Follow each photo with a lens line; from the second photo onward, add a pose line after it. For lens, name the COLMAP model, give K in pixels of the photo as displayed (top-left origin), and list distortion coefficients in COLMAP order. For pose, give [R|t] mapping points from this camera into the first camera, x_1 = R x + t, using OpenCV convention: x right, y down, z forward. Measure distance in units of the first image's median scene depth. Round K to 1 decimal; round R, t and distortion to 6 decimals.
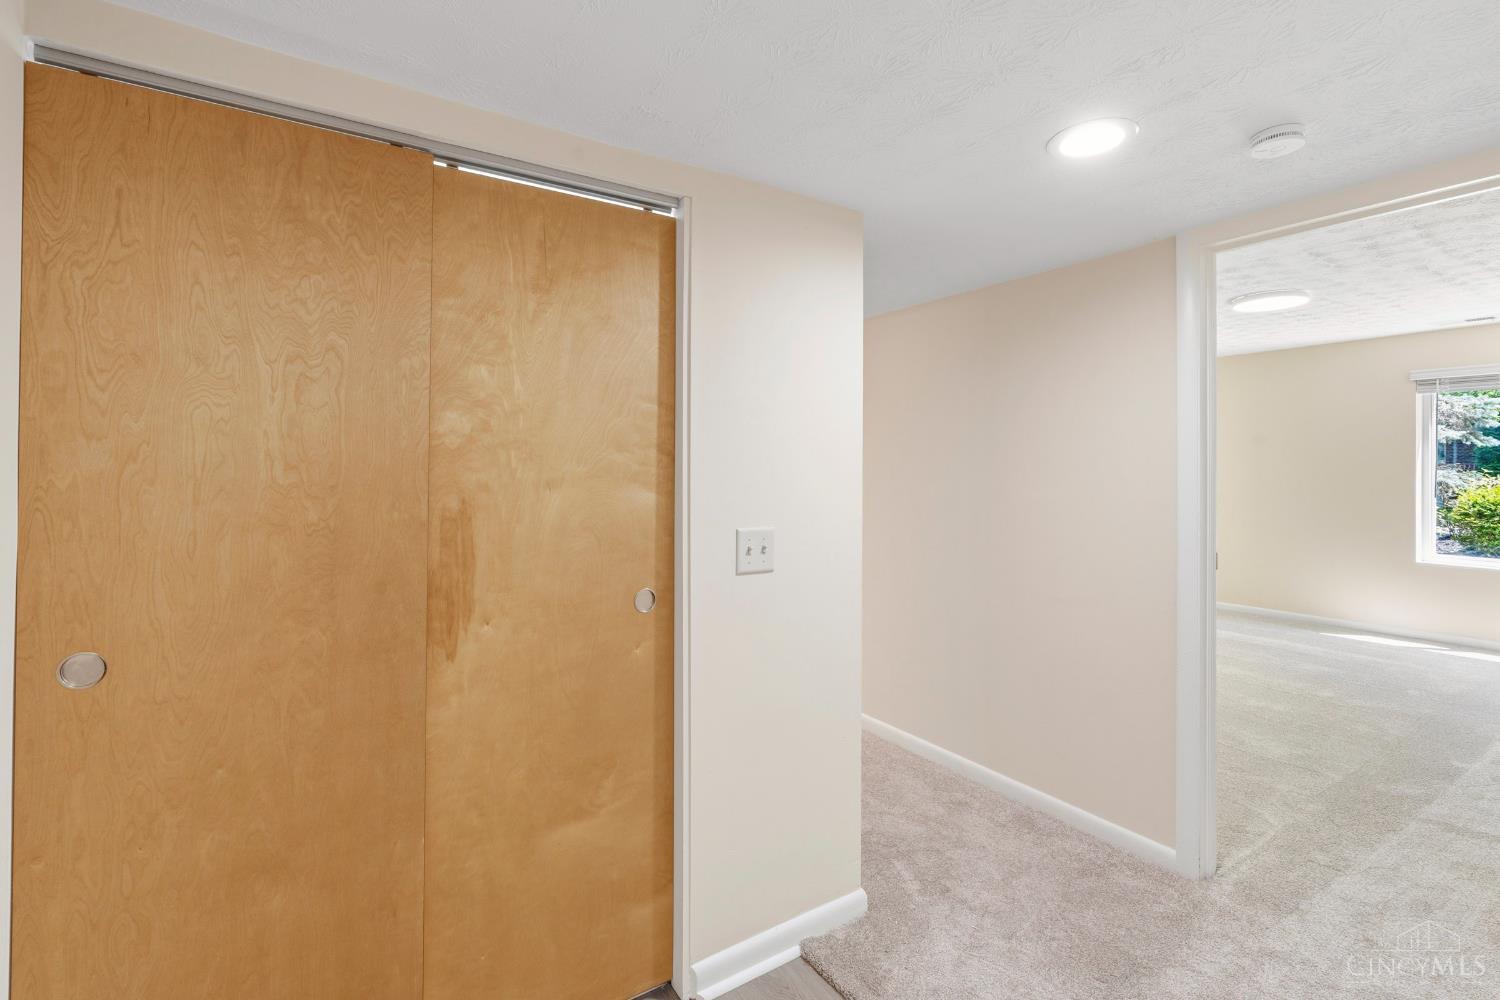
lens RADIAL K [[690.8, 0, 739.6], [0, 690.8, 465.3], [0, 0, 1]] dist [-0.009246, 0.002659]
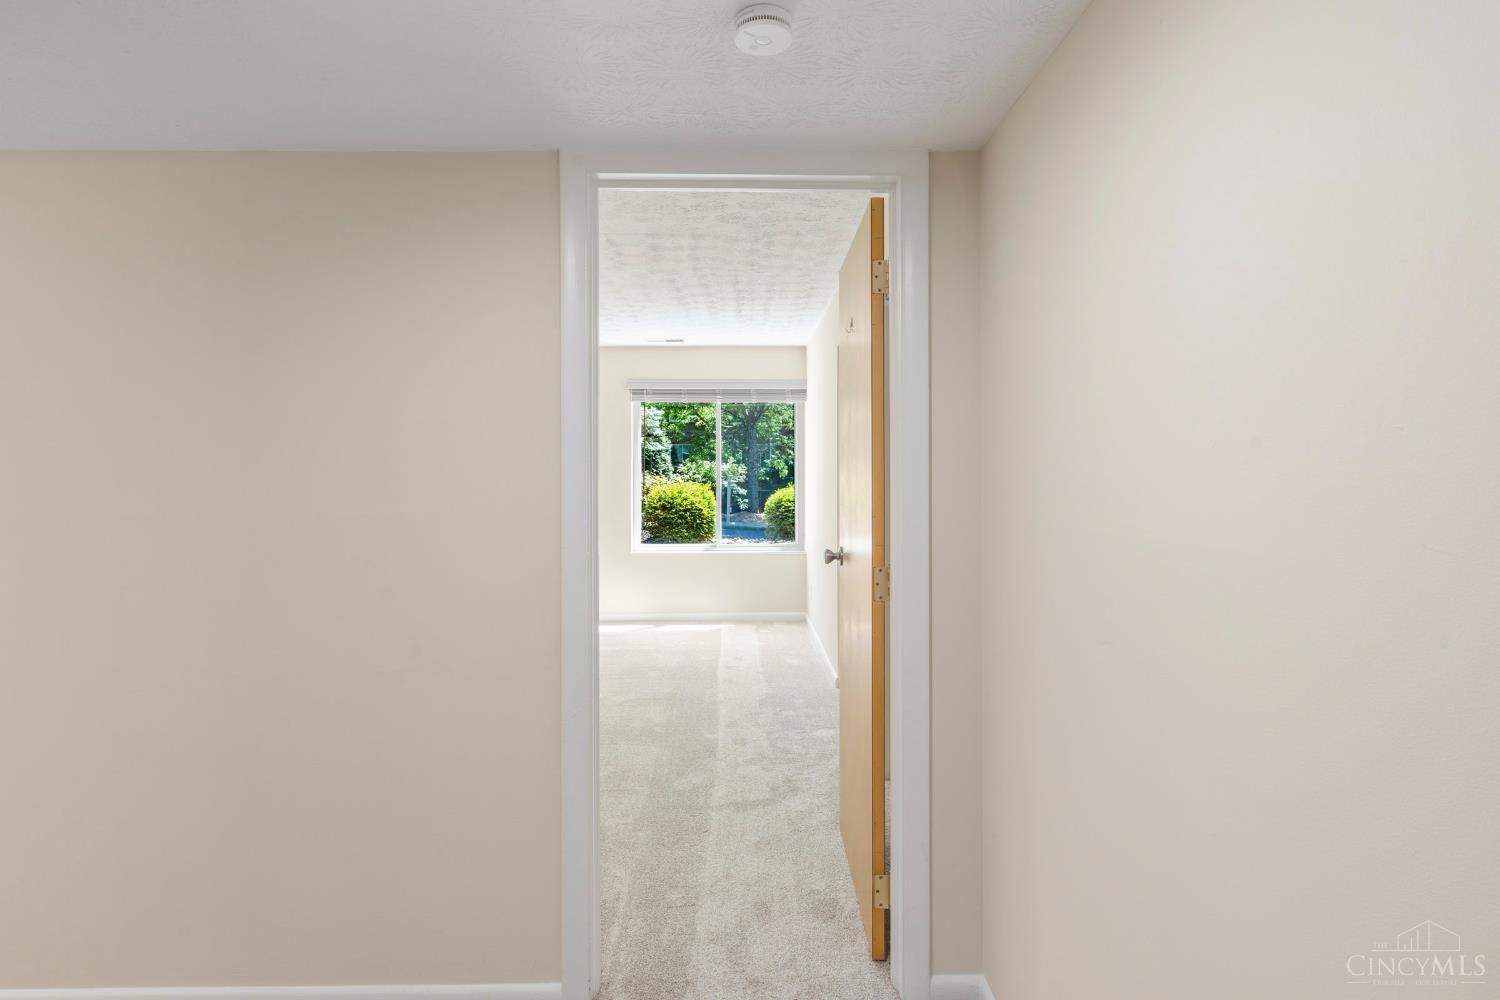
lens RADIAL K [[778.5, 0, 761.5], [0, 778.5, 475.7], [0, 0, 1]] dist [-0.007586, 0.000205]
pose [[0.517084, -0.007974, 0.855897, 0.015467], [-0.002591, 0.999937, 0.010881, 0.002014], [-0.855931, -0.007844, 0.517031, 0.166827]]
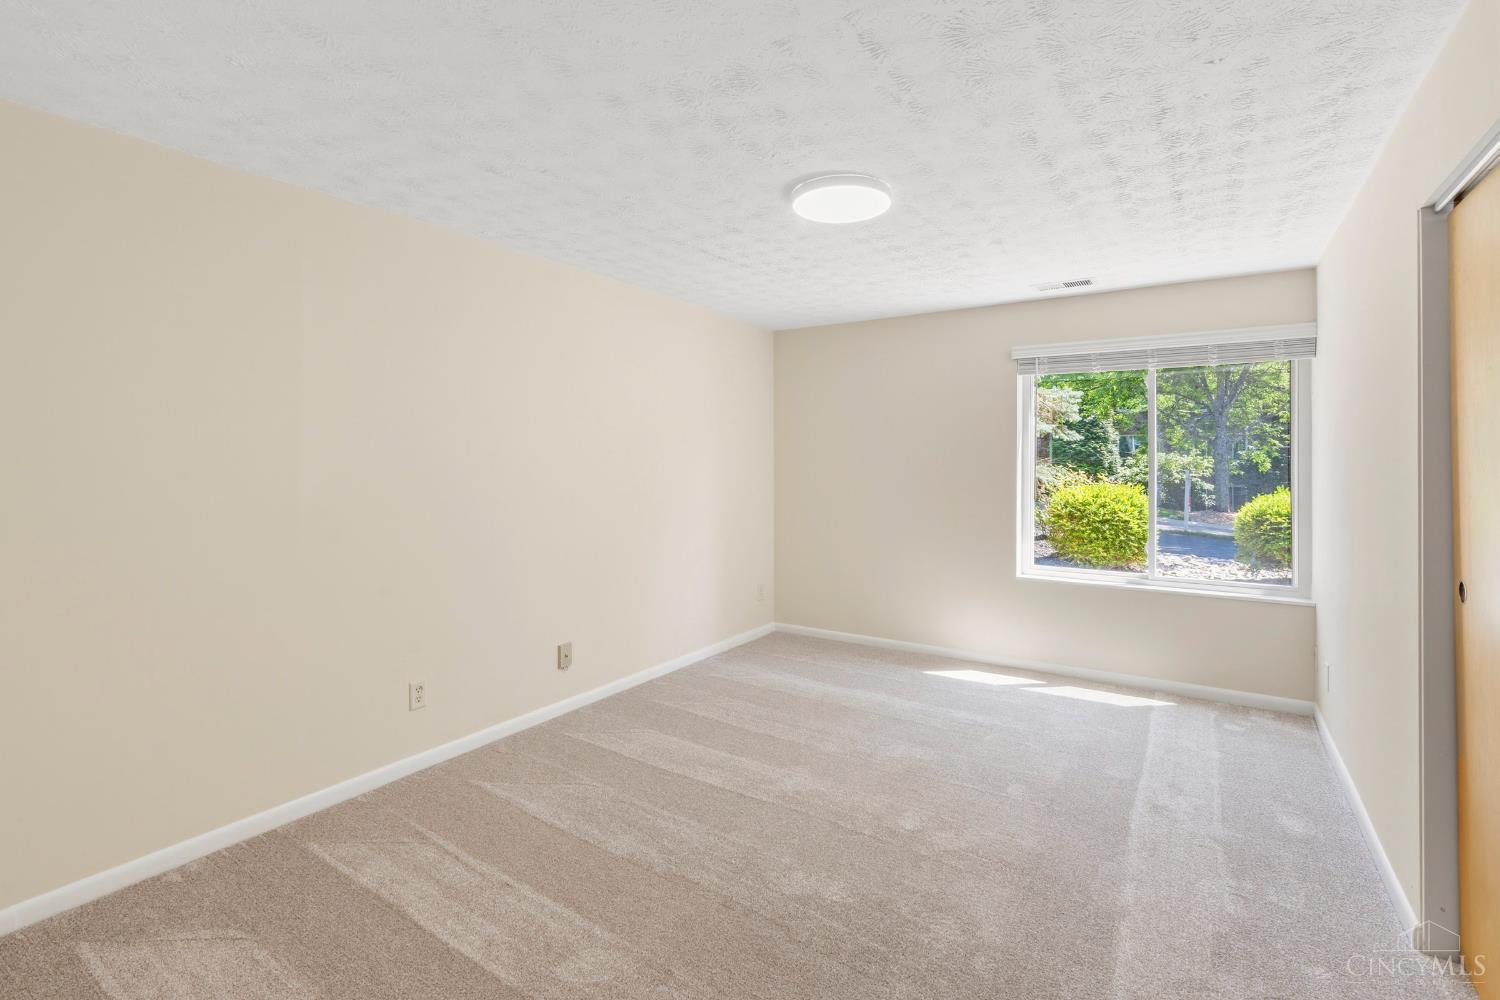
lens RADIAL K [[690.8, 0, 749.6], [0, 690.8, 458.0], [0, 0, 1]] dist [-0.009246, 0.002659]
pose [[0.915787, 0.002901, 0.401654, 0.351495], [-0.003710, 0.999992, 0.001236, -0.003257], [-0.401647, -0.002622, 0.915791, 0.362539]]
